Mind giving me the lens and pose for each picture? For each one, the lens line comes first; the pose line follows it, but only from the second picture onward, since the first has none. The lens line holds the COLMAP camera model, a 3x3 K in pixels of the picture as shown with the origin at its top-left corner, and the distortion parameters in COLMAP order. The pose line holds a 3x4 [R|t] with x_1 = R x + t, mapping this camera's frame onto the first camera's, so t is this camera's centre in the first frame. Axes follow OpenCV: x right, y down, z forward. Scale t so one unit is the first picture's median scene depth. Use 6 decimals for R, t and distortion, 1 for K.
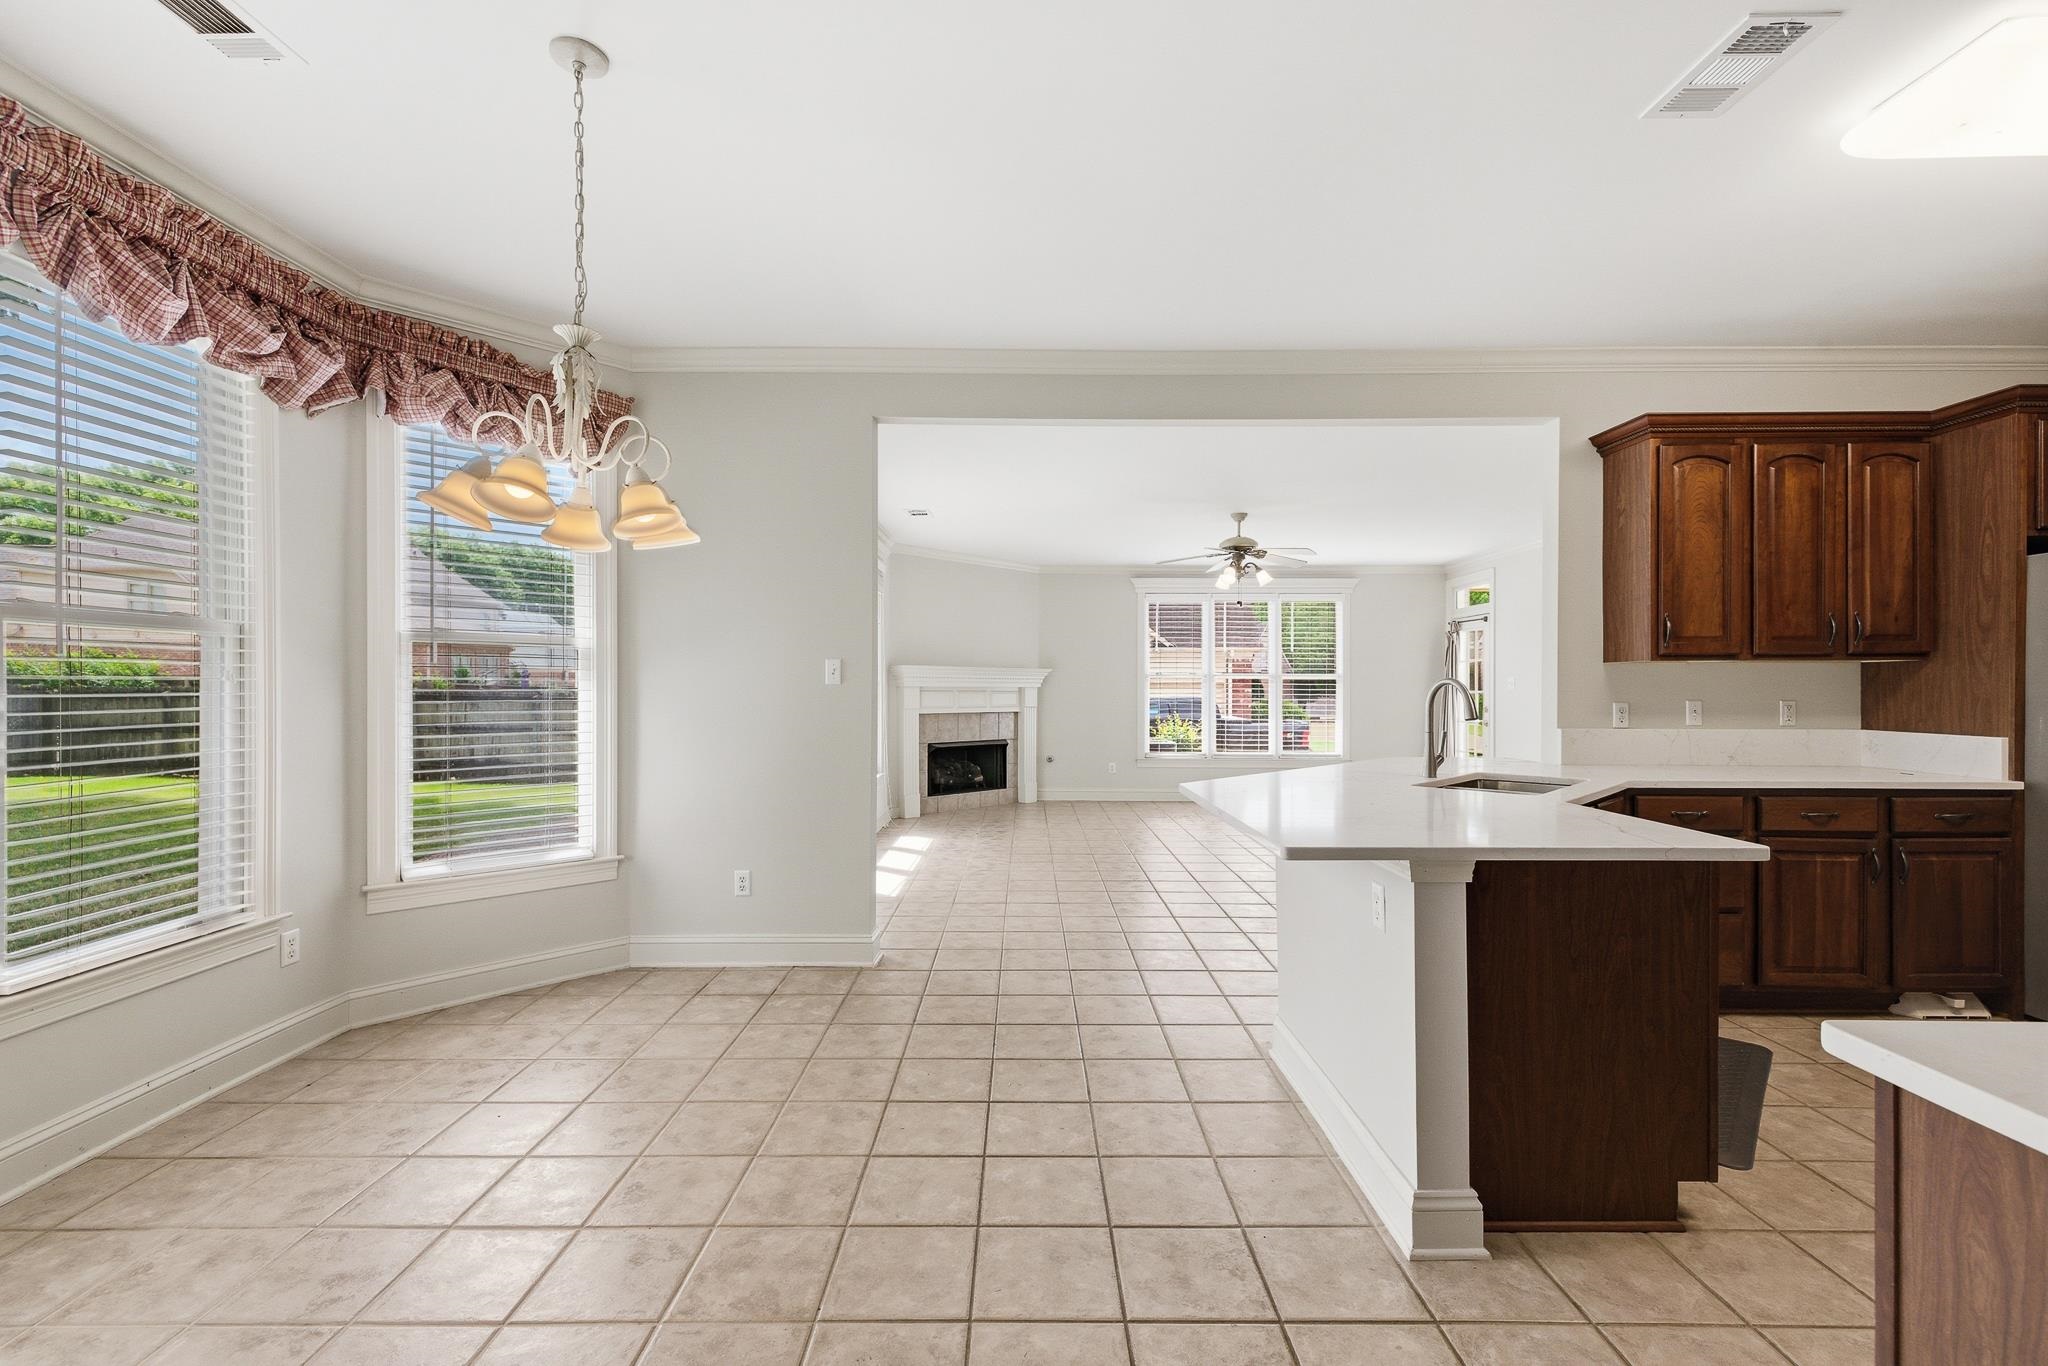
lens RADIAL K [[875.5, 0, 1015.6], [0, 875.5, 692.5], [0, 0, 1]] dist [0.002585, 0.000105]
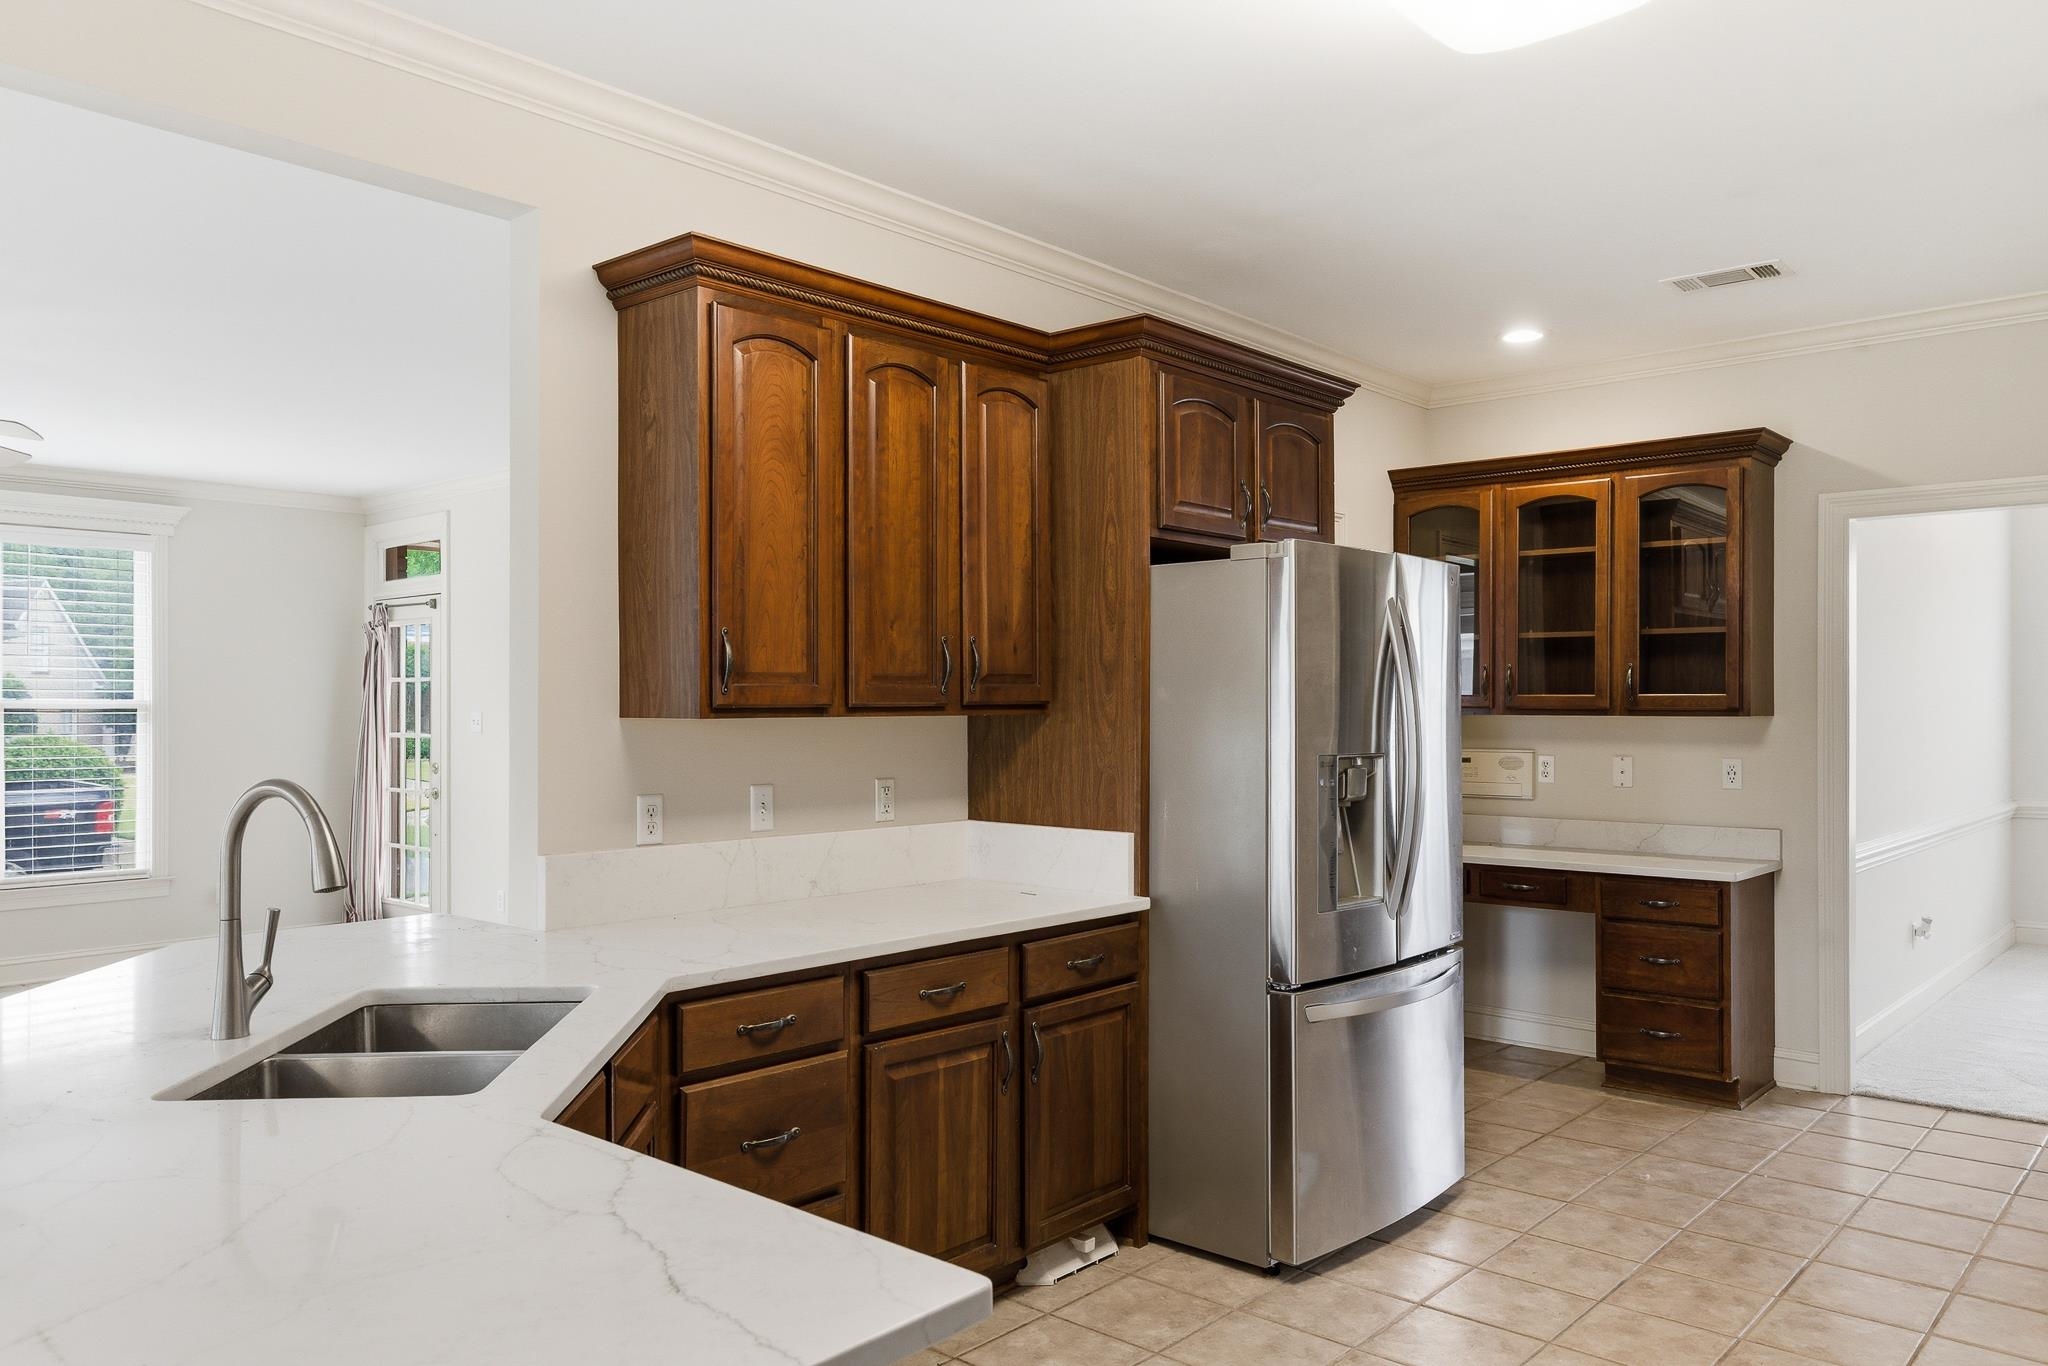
lens RADIAL K [[1484.6, 0, 1020.7], [0, 1484.6, 699.4], [0, 0, 1]] dist [-0.009017, 0.006907]
pose [[0.657365, 0.002276, 0.753569, 0.196827], [0.004214, 0.999969, -0.006696, -0.041084], [-0.753561, 0.007577, 0.657335, 0.292116]]
